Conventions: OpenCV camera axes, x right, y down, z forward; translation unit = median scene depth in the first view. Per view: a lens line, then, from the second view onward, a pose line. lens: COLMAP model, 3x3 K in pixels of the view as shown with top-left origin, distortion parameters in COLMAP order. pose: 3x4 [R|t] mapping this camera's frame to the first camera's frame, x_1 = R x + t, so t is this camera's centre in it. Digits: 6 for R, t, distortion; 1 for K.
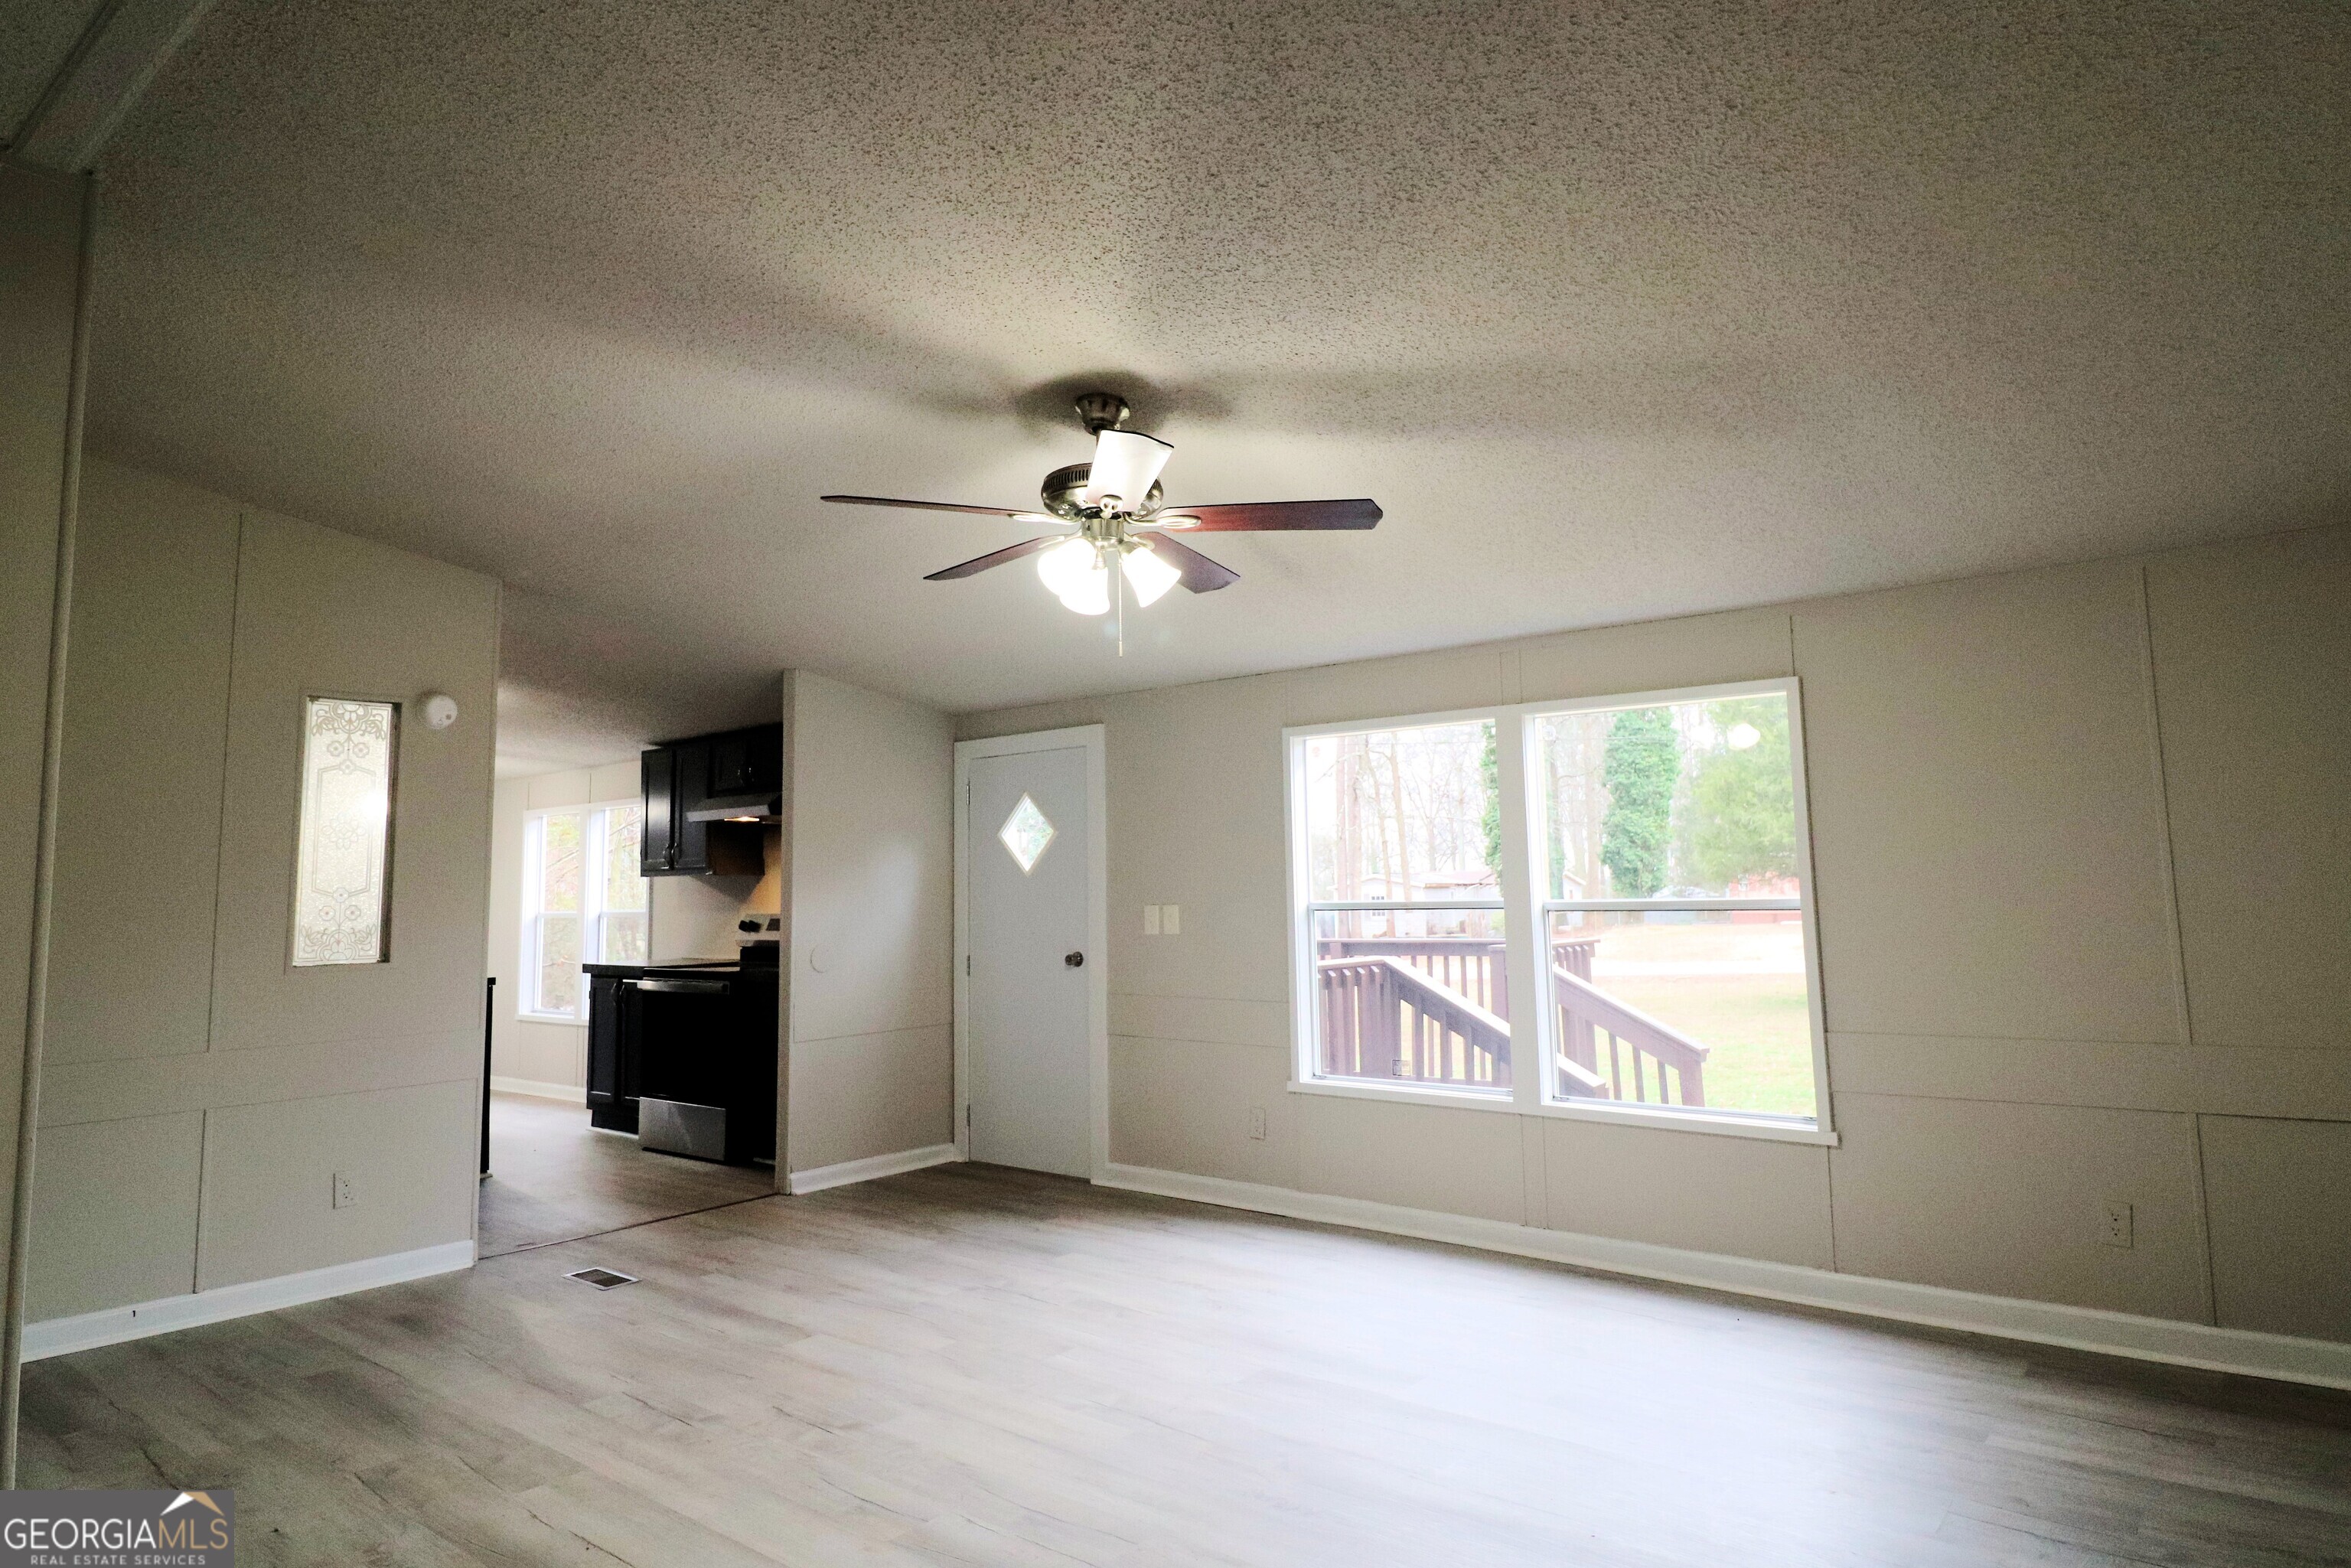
lens RADIAL K [[1360.0, 0, 1189.1], [0, 1360.0, 777.5], [0, 0, 1]] dist [-0.007638, -0.002531]
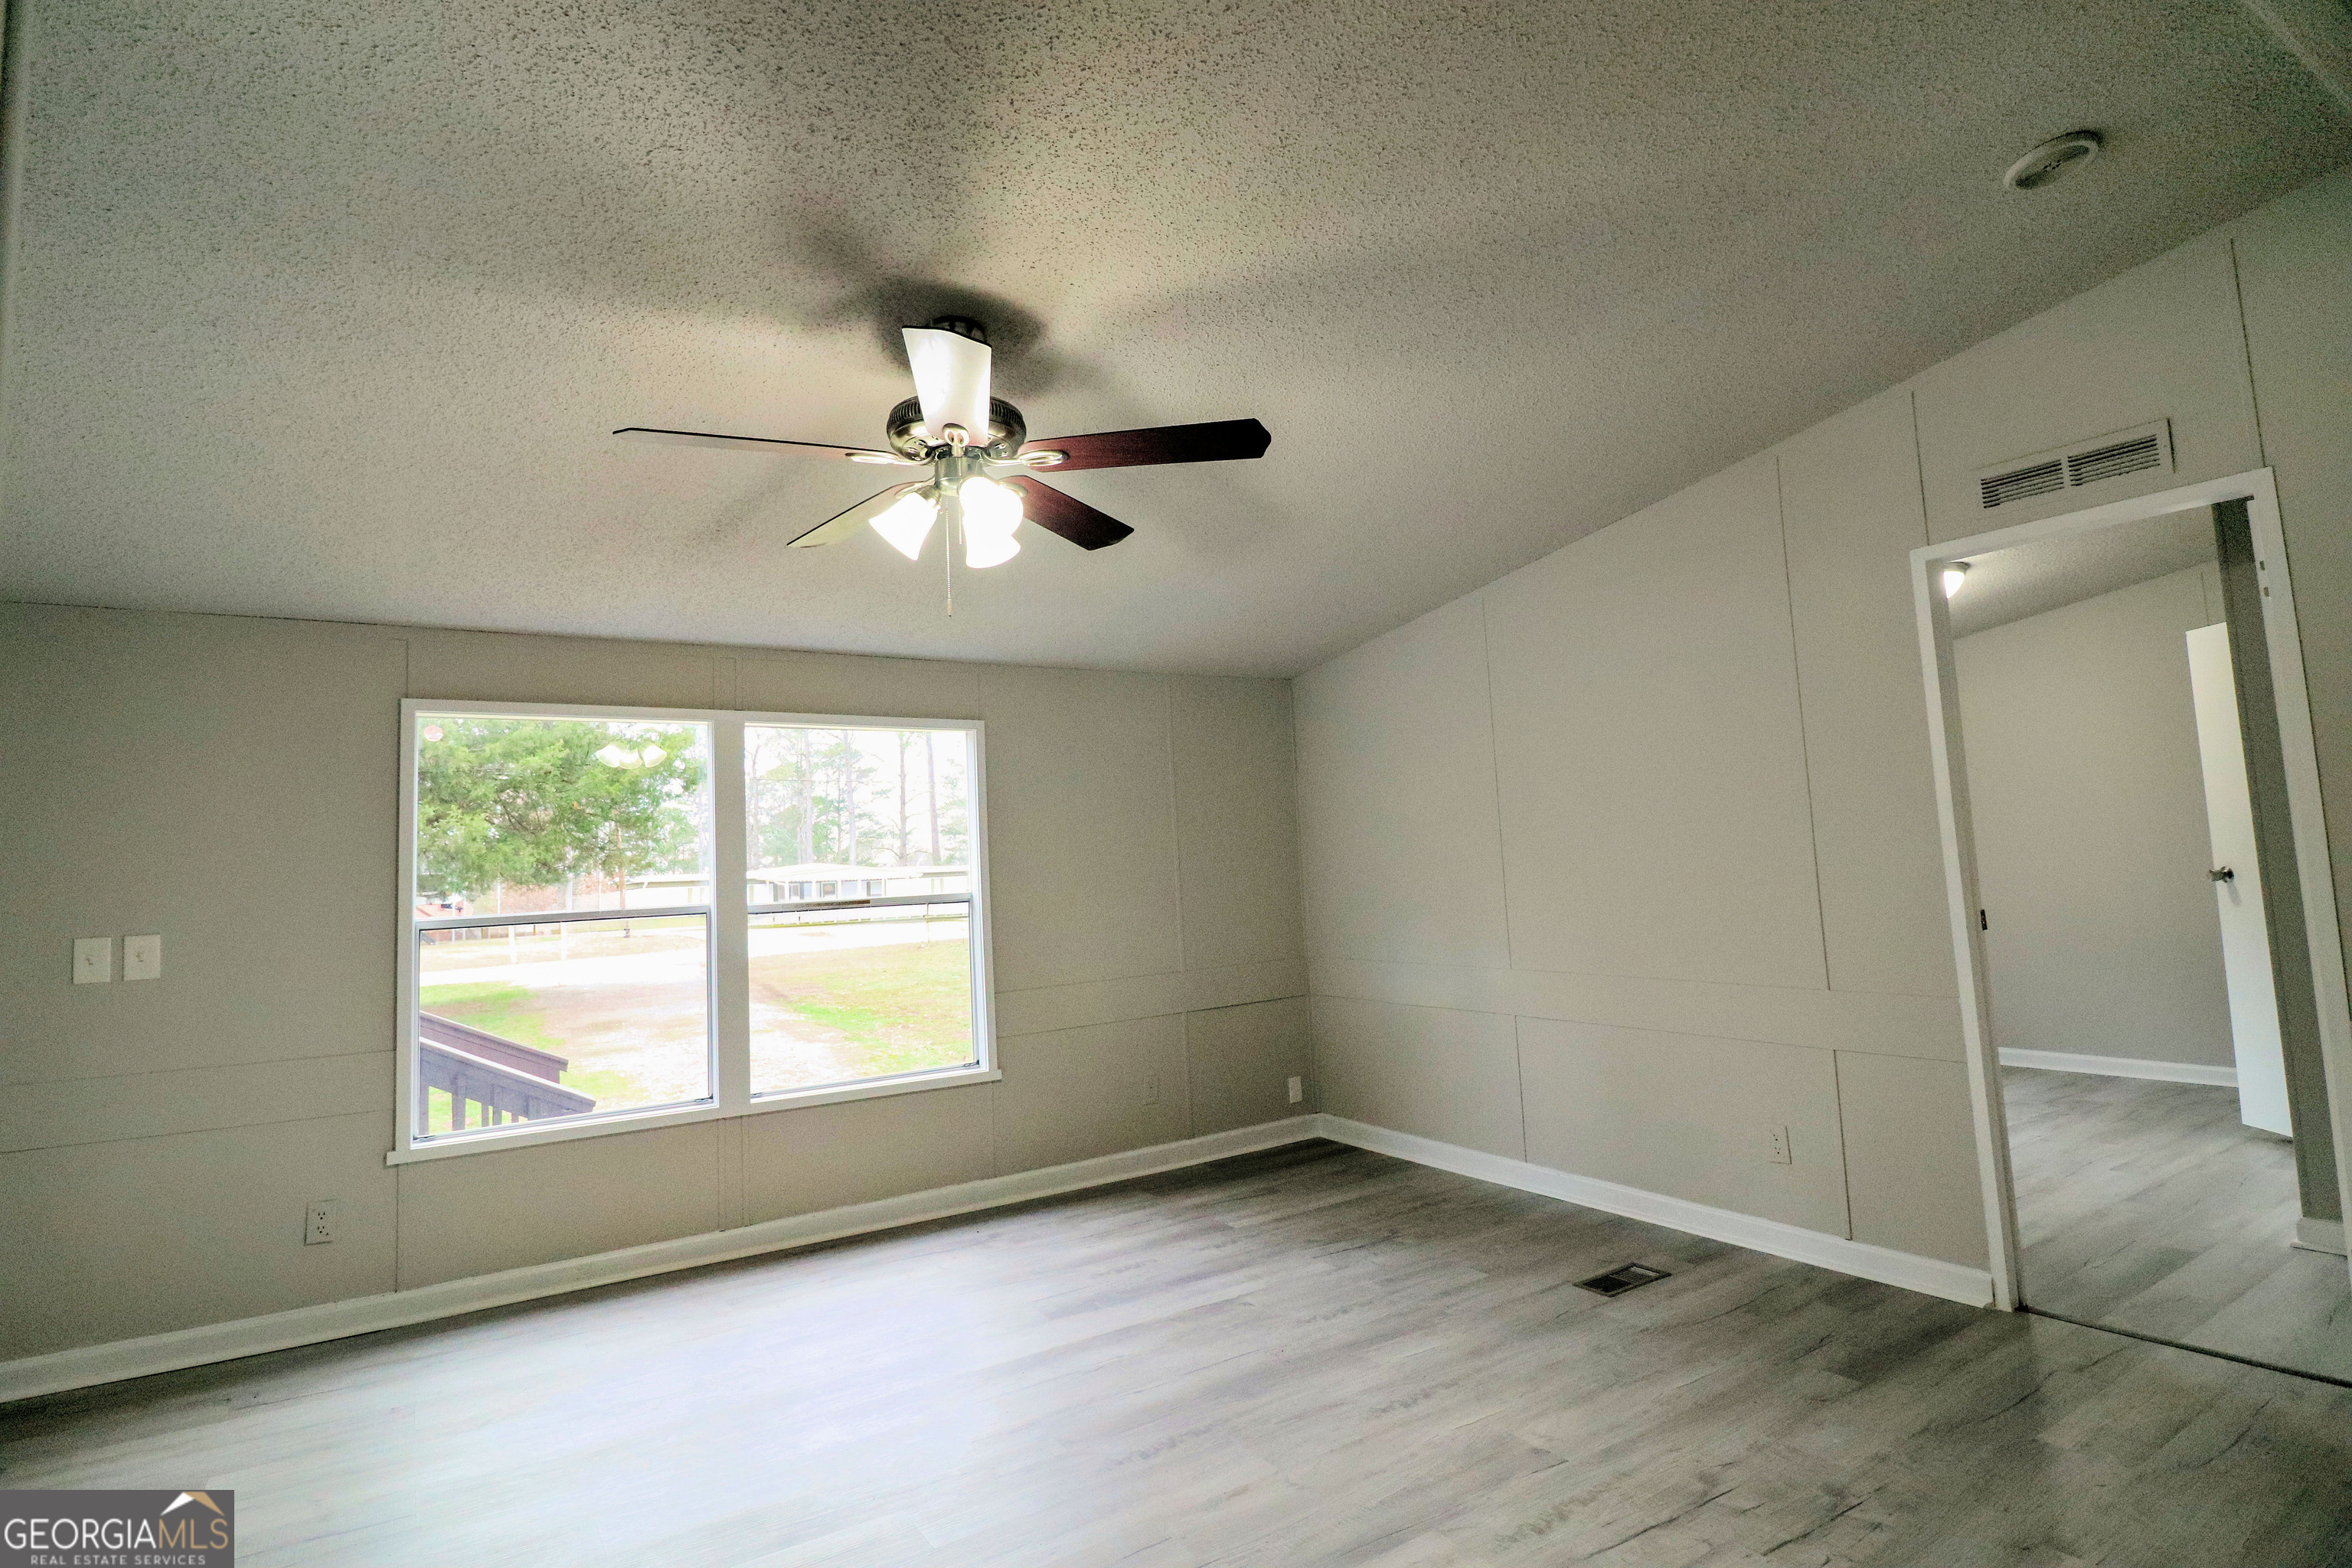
lens RADIAL K [[1190.0, 0, 1170.4], [0, 1190.0, 784.0], [0, 0, 1]] dist [-0.004888, -0.006608]
pose [[0.316052, 0.068468, 0.946268, -0.699652], [-0.040278, 0.997462, -0.058719, 0.056708], [-0.947887, -0.019555, 0.318007, 0.581614]]
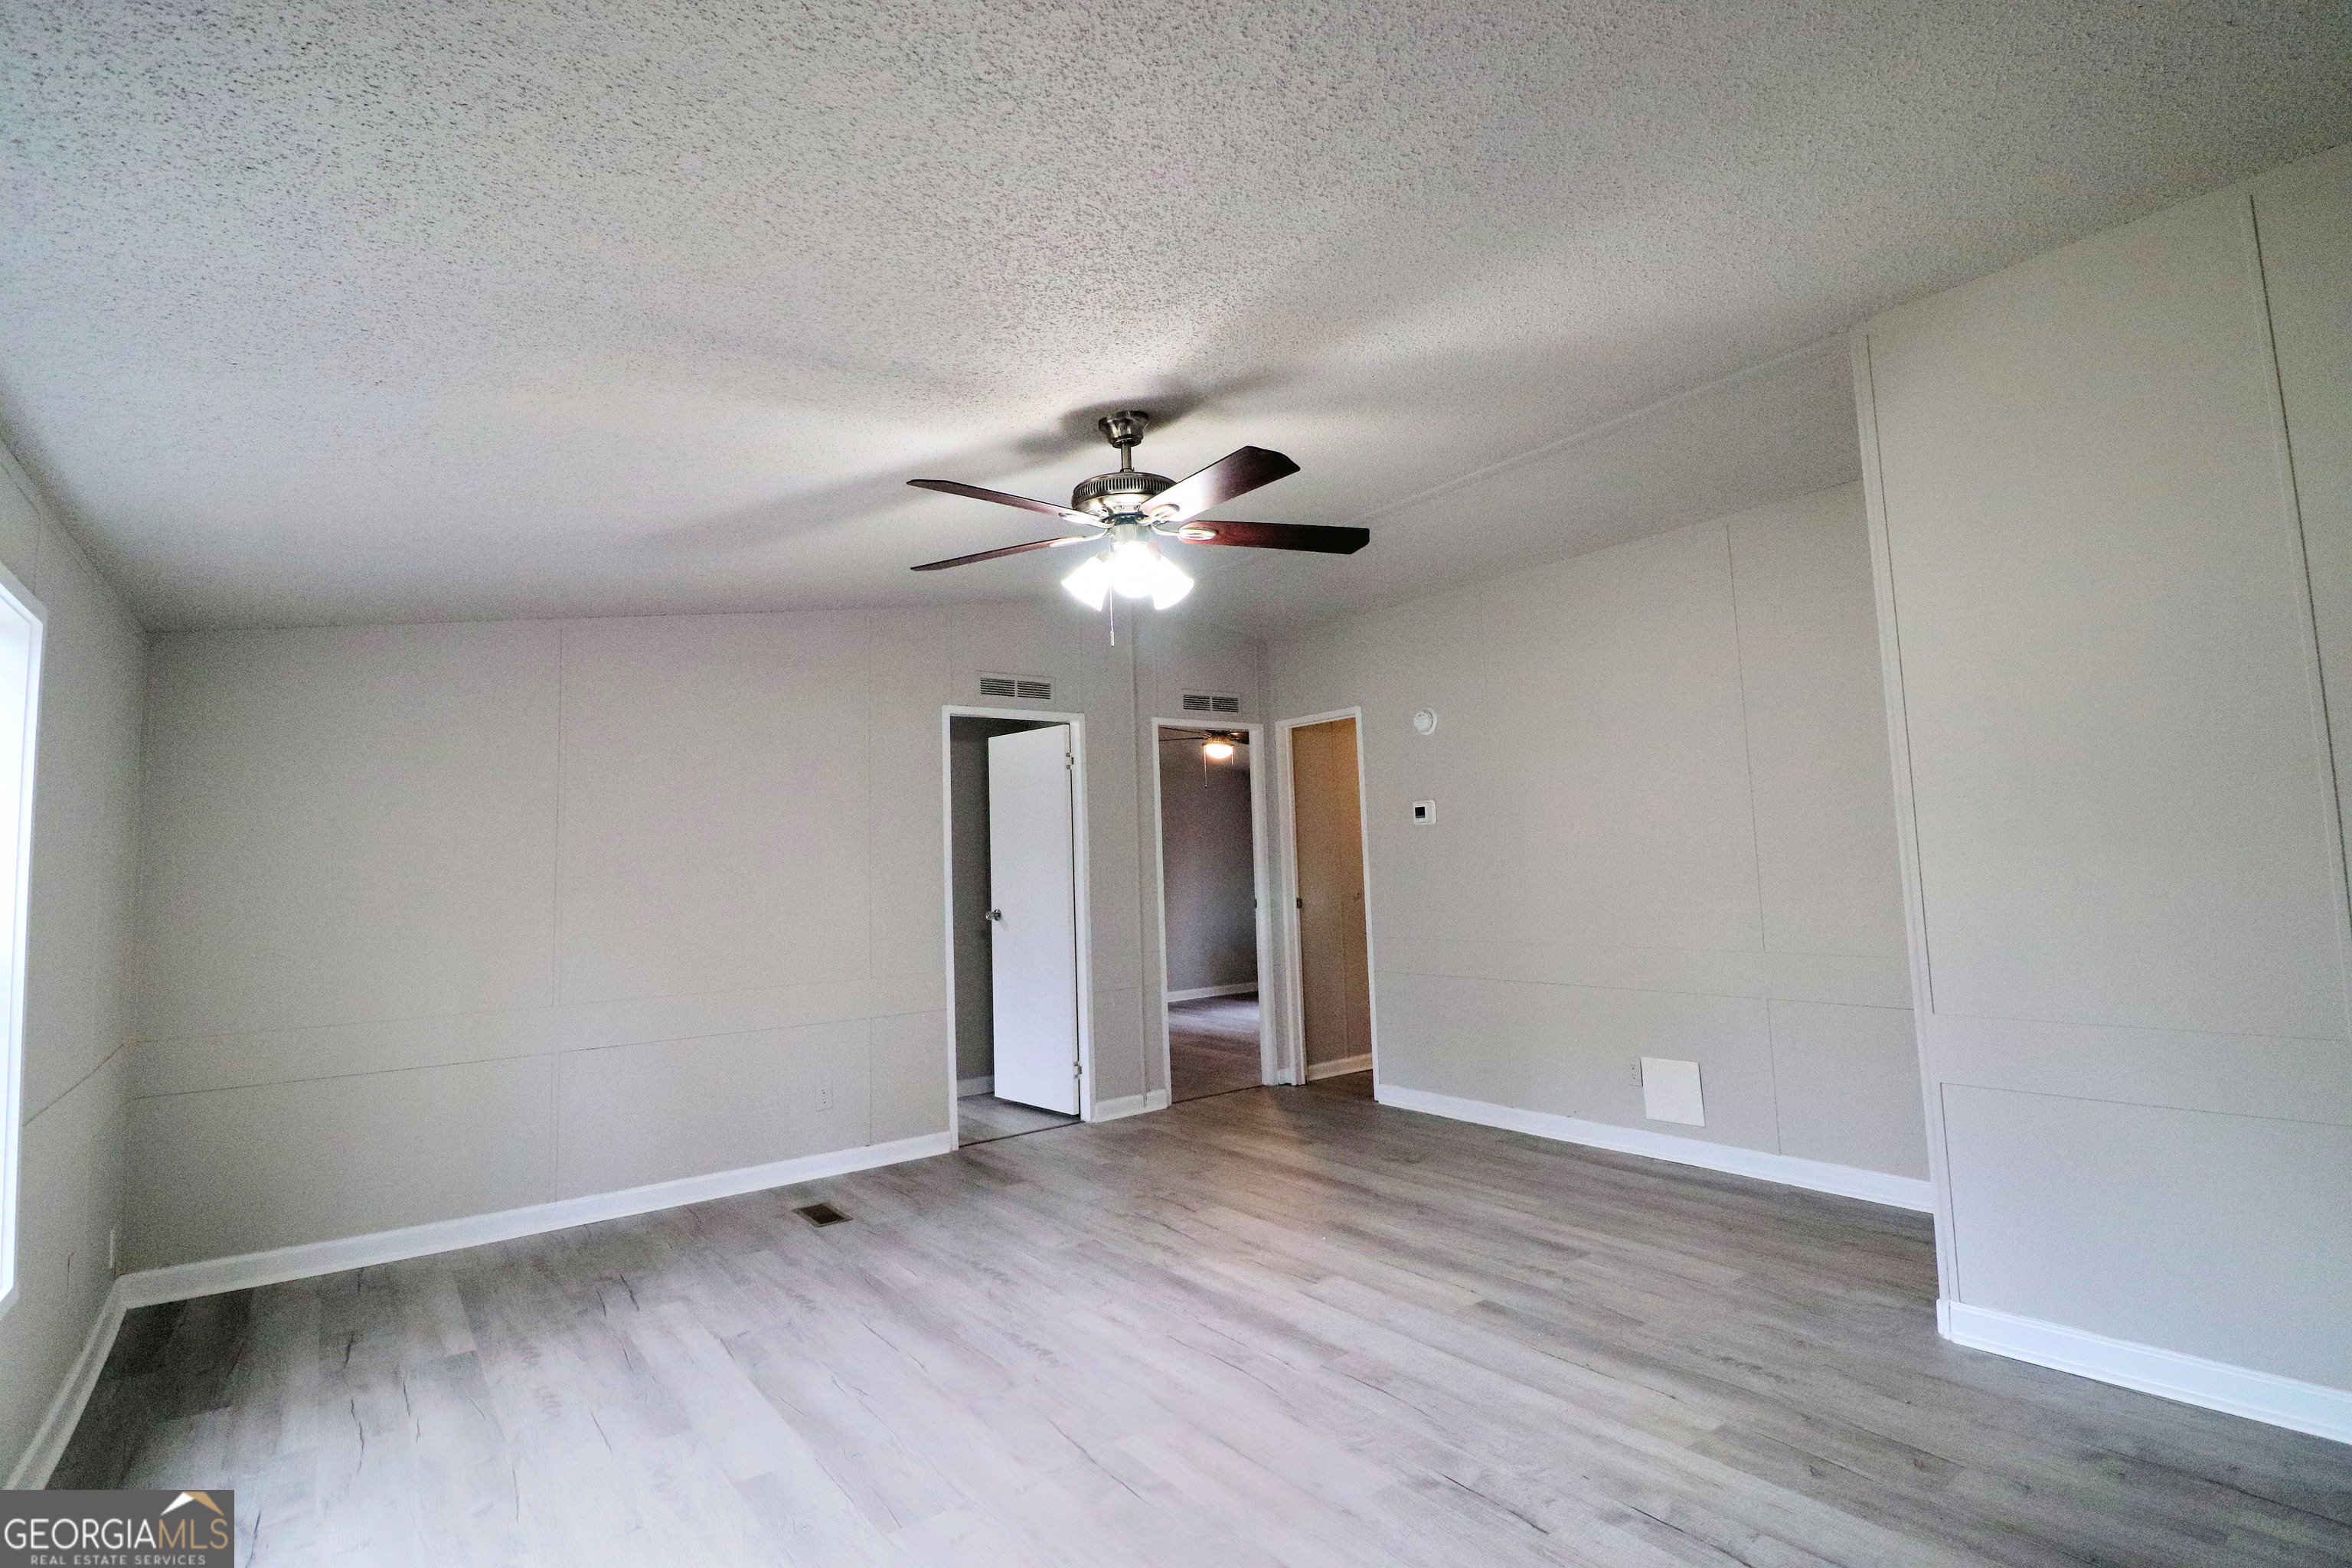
lens RADIAL K [[1133.3, 0, 1214.5], [0, 1133.3, 768.6], [0, 0, 1]] dist [-0.019866, -0.001609]
pose [[-0.973904, 0.071926, 0.215263, -0.295732], [0.035250, 0.984882, -0.169599, 0.150149], [-0.224208, -0.157585, -0.961716, 1.726856]]
